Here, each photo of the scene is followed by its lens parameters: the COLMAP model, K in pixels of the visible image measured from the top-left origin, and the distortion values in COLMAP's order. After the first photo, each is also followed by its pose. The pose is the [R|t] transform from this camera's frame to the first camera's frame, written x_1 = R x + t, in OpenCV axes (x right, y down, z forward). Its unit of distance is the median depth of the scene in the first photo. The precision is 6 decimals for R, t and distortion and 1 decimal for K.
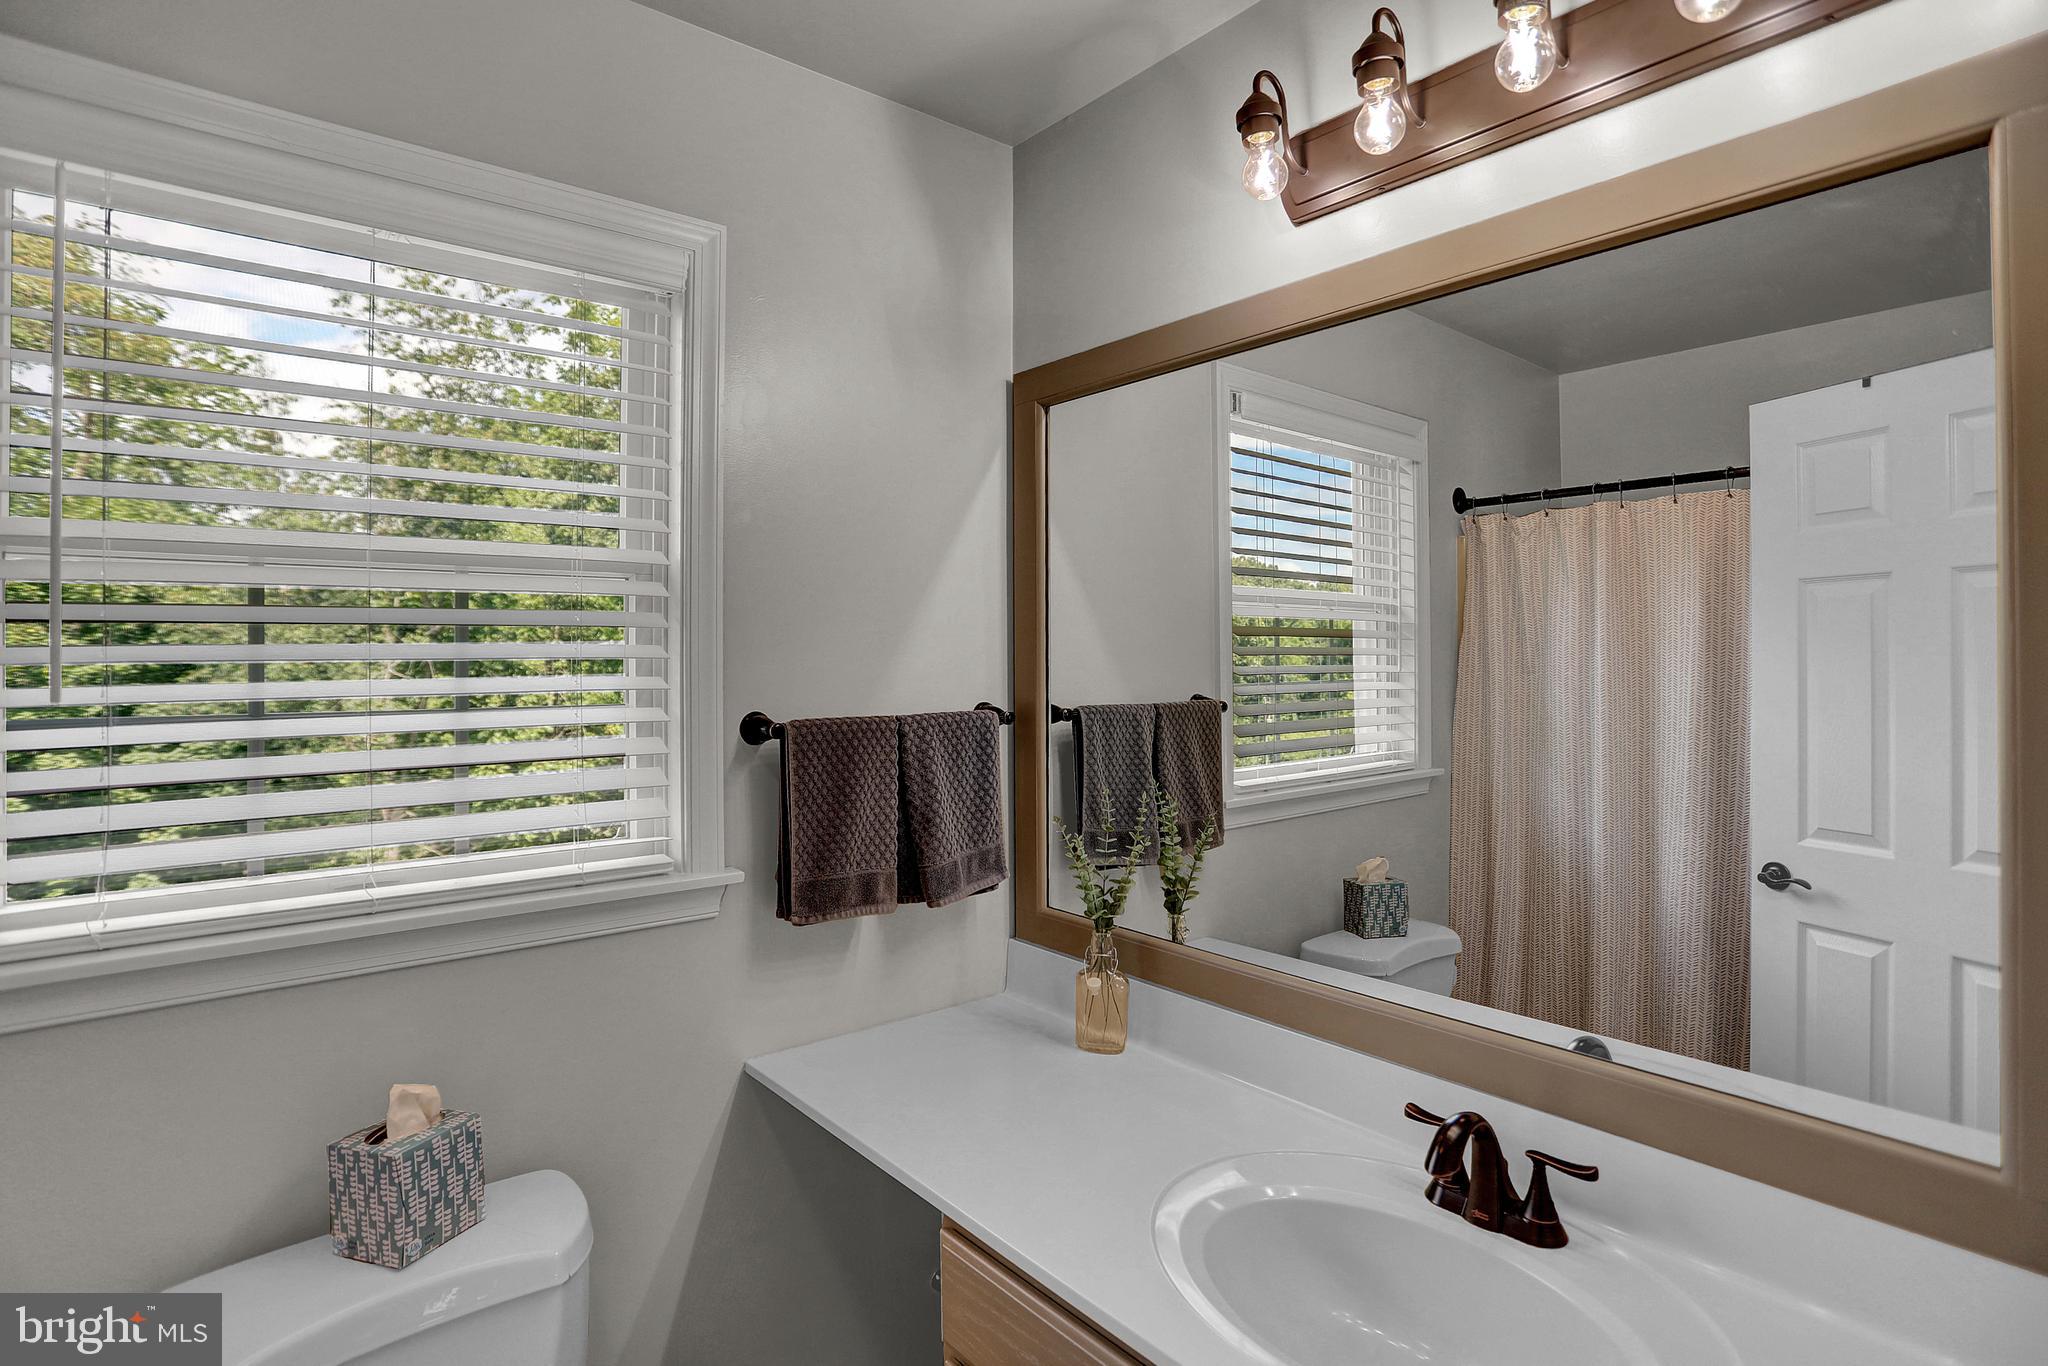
lens RADIAL K [[1027.6, 0, 1027.4], [0, 1027.6, 666.3], [0, 0, 1]] dist [-0.056942, 0.028717]
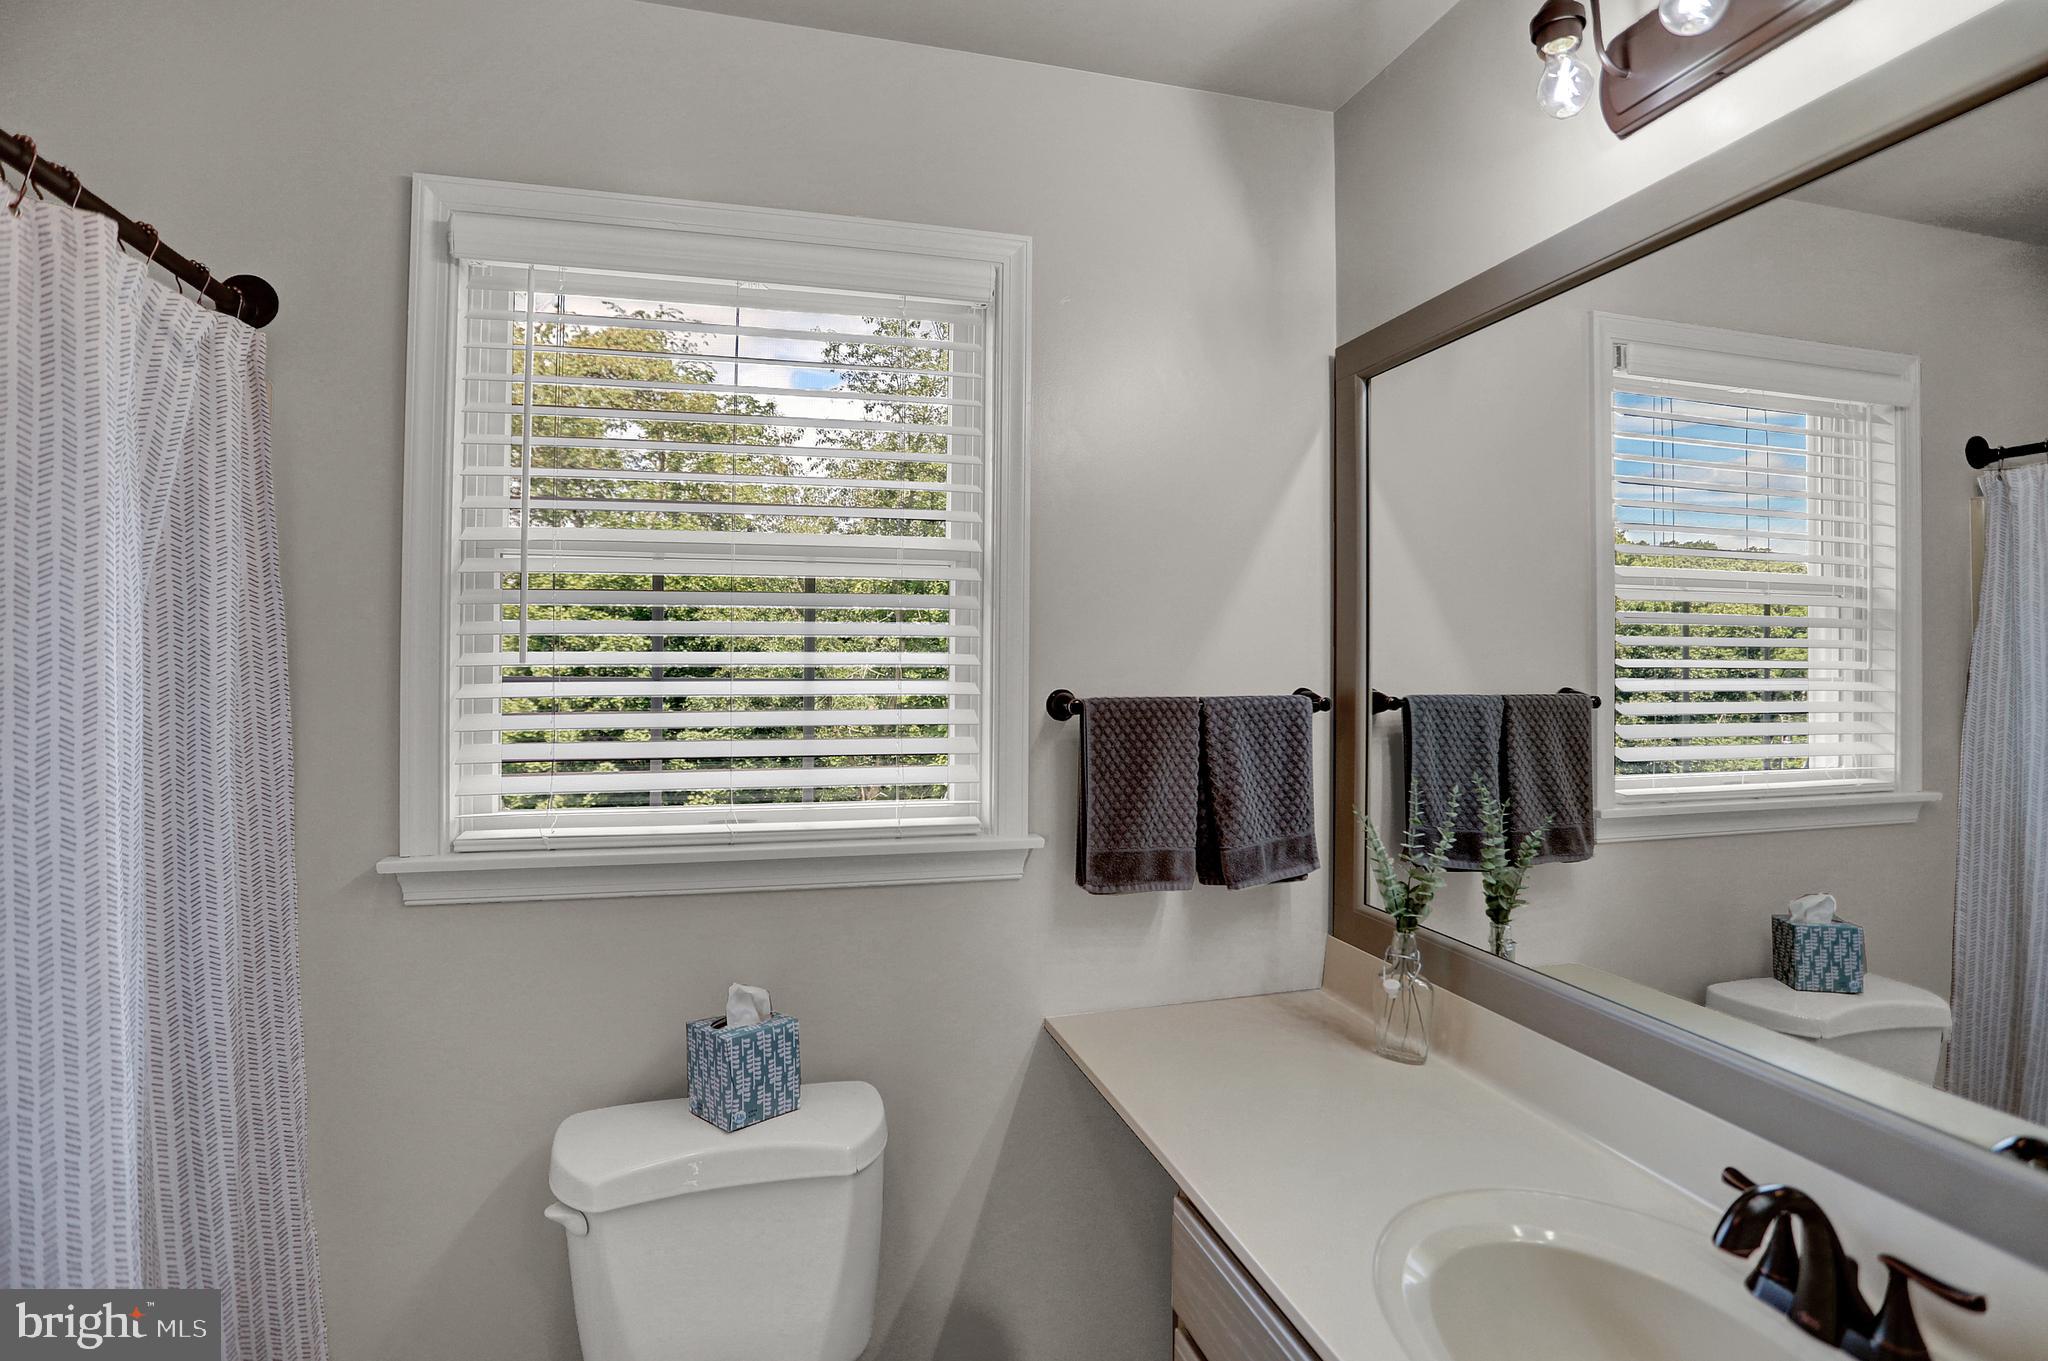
lens RADIAL K [[1027.6, 0, 1027.4], [0, 1027.6, 663.8], [0, 0, 1]] dist [-0.056942, 0.028717]
pose [[0.915538, 0.009602, -0.402118, 0.121546], [-0.012500, 0.999911, -0.004582, 0.021930], [0.402038, 0.009221, 0.915576, 0.009467]]
